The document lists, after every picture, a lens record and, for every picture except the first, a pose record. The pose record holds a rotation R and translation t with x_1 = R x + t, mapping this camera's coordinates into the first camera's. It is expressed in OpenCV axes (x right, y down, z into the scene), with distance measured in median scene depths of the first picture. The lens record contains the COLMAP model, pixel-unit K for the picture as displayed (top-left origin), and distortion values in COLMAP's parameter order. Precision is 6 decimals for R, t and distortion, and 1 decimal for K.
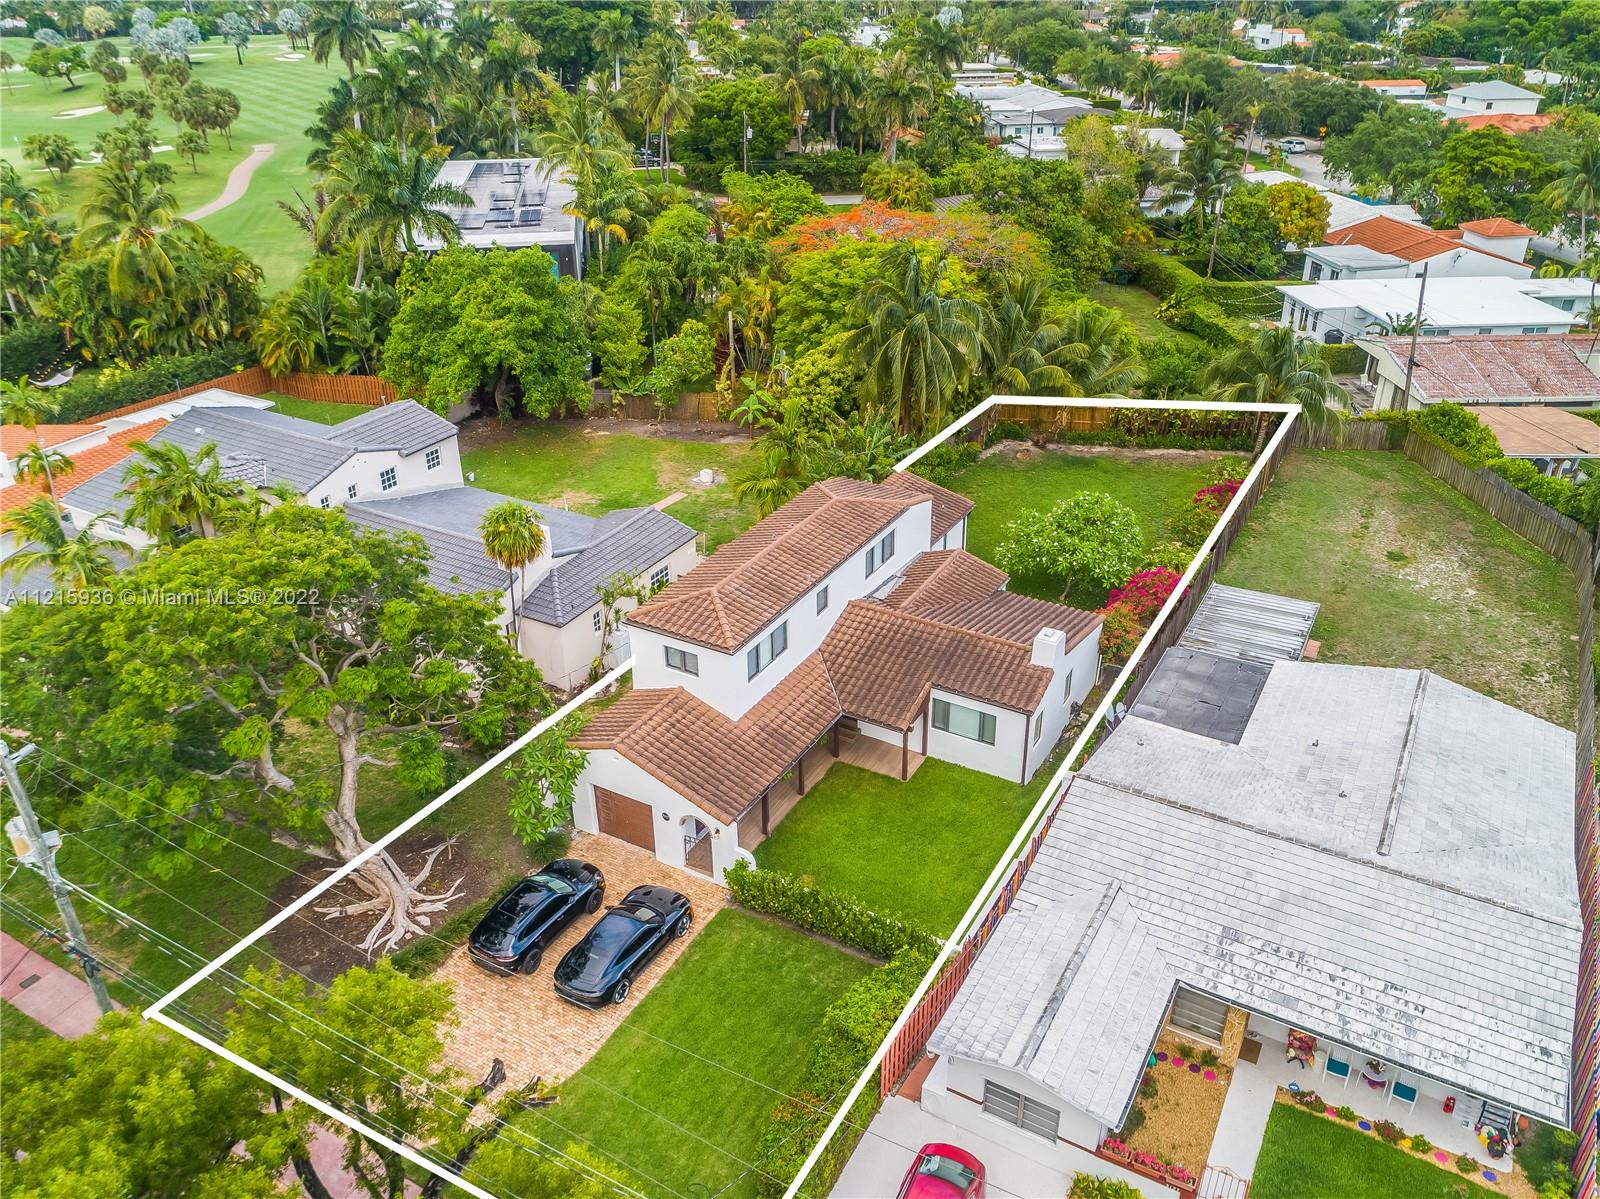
lens RADIAL K [[1205.8, 0, 800.0], [0, 1205.8, 599.5], [0, 0, 1]] dist [-0.008332, 0.003724]
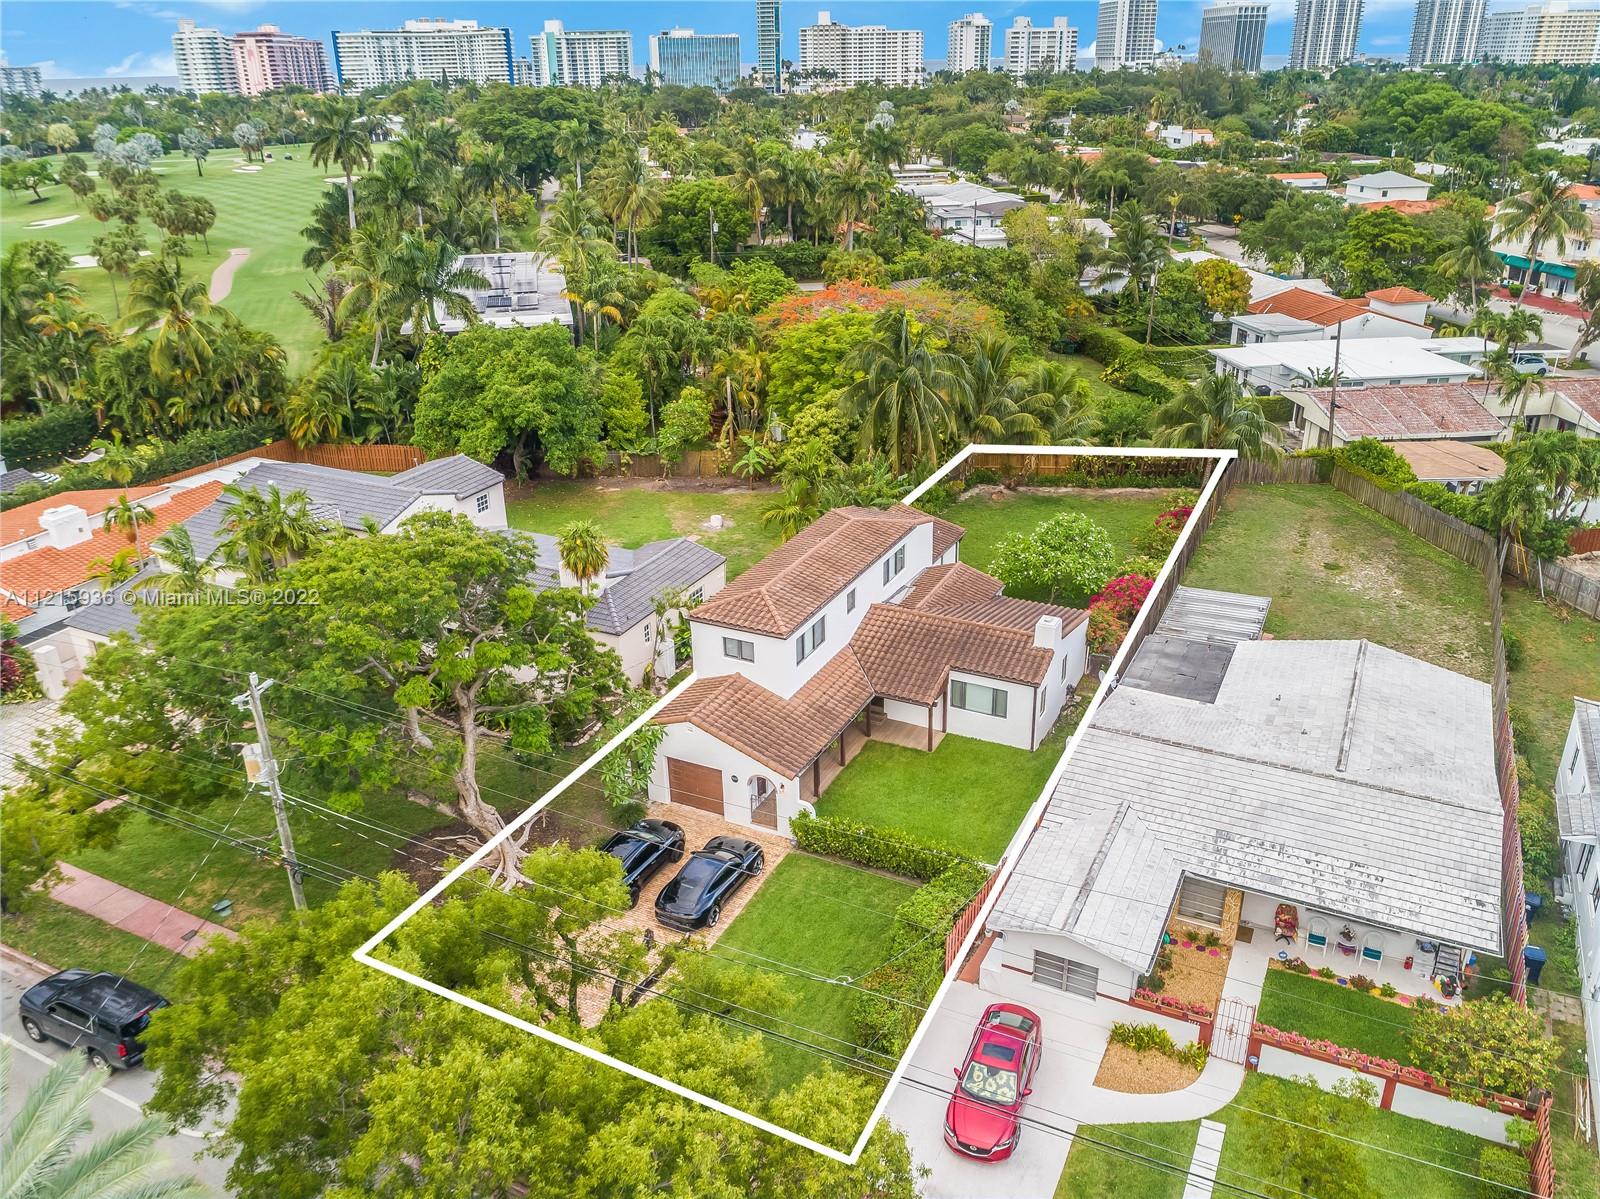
lens RADIAL K [[1205.8, 0, 800.0], [0, 1205.8, 599.5], [0, 0, 1]] dist [-0.008332, 0.003724]
pose [[0.998373, -0.031413, 0.047592, -0.055631], [0.034957, 0.996528, -0.075560, 0.055329], [-0.045053, 0.077101, 0.996005, -0.097871]]
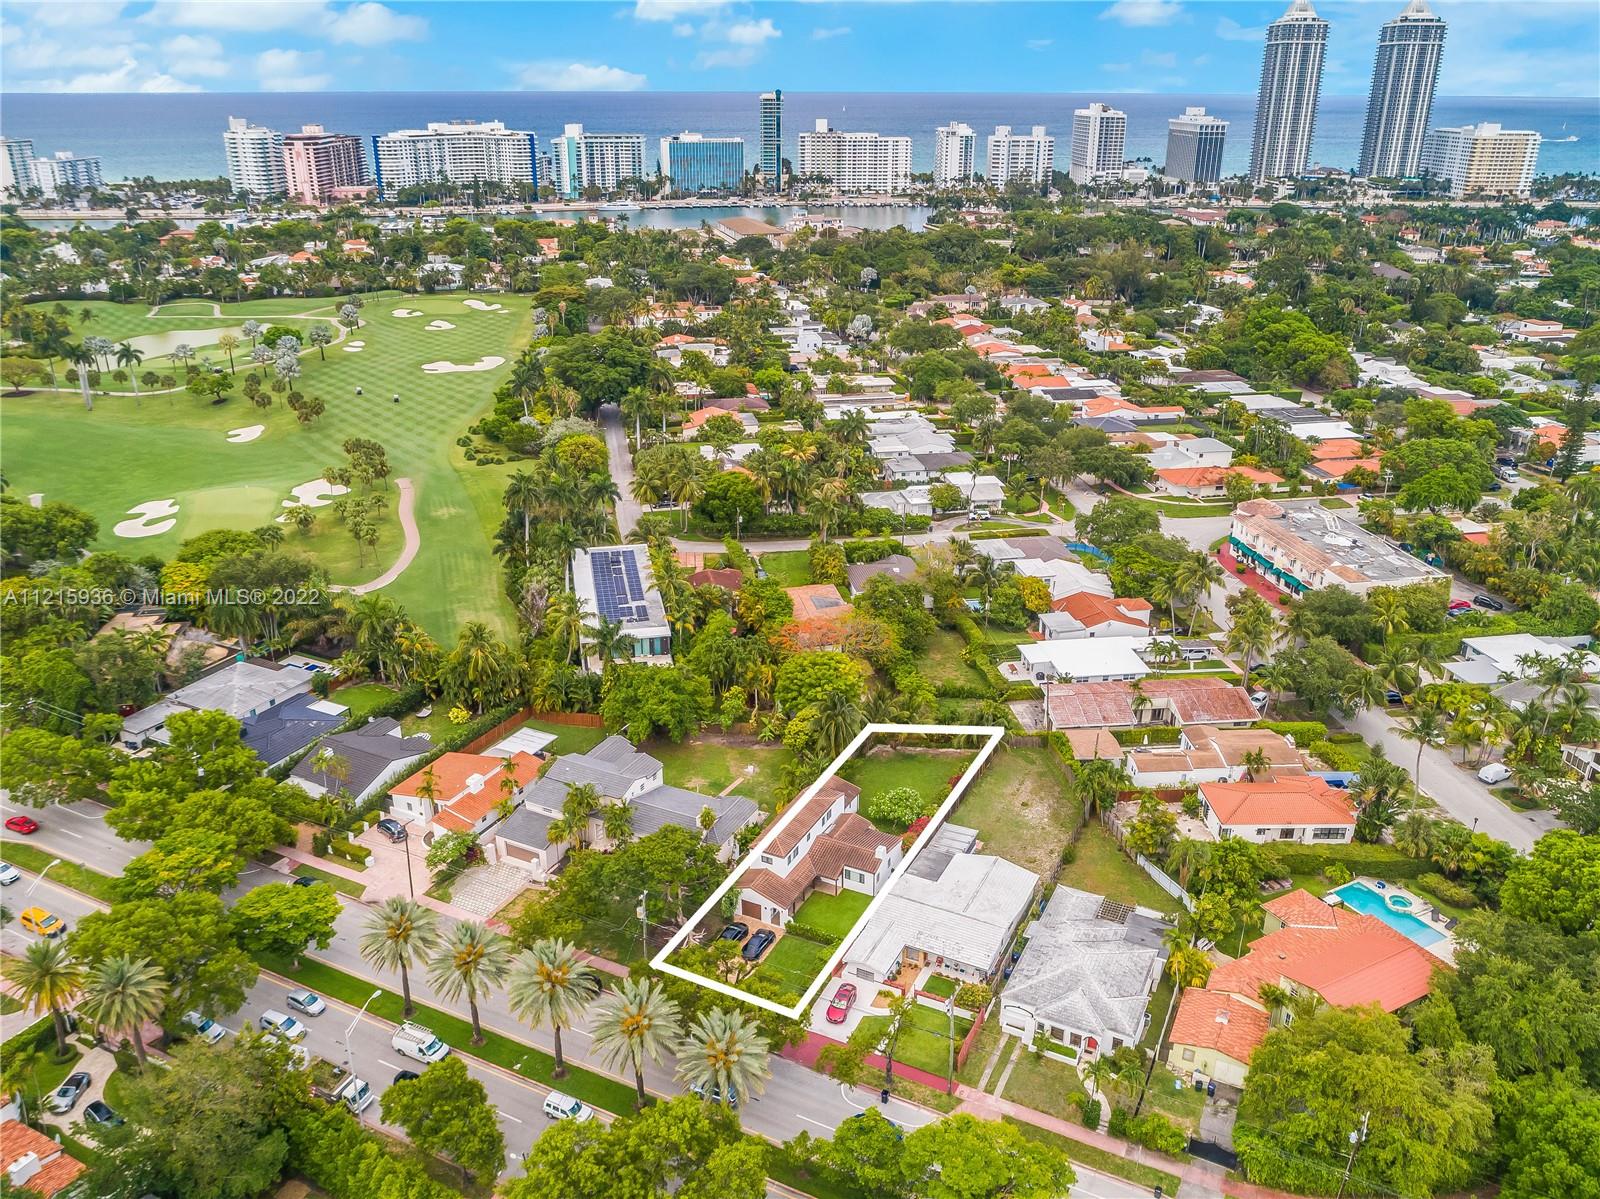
lens RADIAL K [[1205.8, 0, 800.0], [0, 1205.8, 599.5], [0, 0, 1]] dist [-0.008332, 0.003724]
pose [[0.998345, -0.012194, 0.056204, -0.109746], [0.018059, 0.994302, -0.105060, -0.181938], [-0.054602, 0.105901, 0.992876, -1.378277]]
